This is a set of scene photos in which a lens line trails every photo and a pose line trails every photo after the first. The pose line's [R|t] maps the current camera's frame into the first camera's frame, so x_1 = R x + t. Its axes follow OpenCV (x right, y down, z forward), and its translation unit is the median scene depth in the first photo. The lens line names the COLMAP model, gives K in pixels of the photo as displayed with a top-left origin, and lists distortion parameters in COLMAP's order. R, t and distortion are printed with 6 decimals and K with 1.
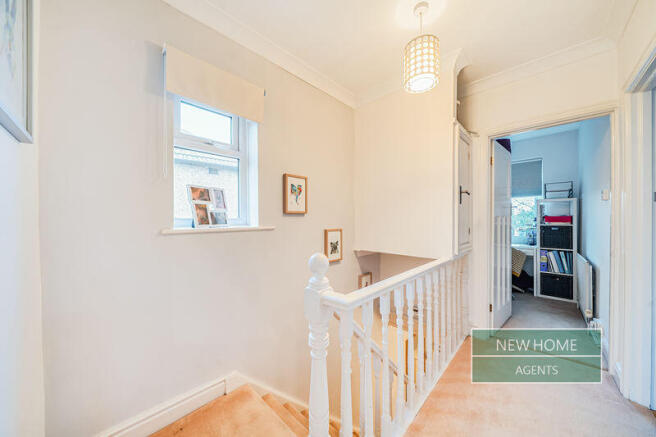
lens RADIAL K [[225.0, 0, 326.0], [0, 225.0, 220.1], [0, 0, 1]] dist [-0.004055, 0.000137]
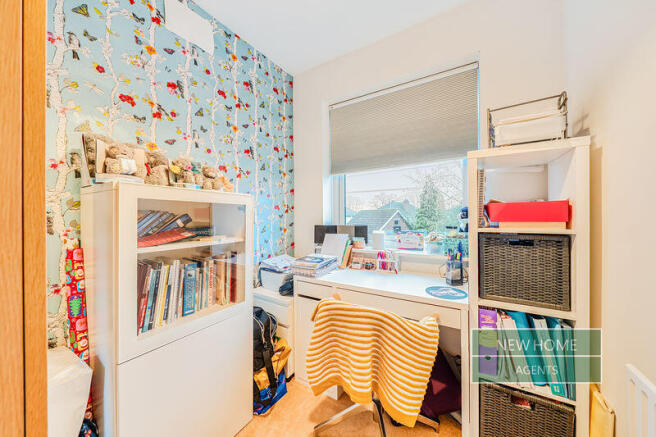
lens RADIAL K [[225.0, 0, 330.3], [0, 225.0, 215.4], [0, 0, 1]] dist [-0.004055, 0.000137]
pose [[0.975743, -0.000010, 0.218918, 0.687162], [0.000578, 0.999997, -0.002532, 0.001952], [-0.218917, 0.002597, 0.975740, 0.741338]]
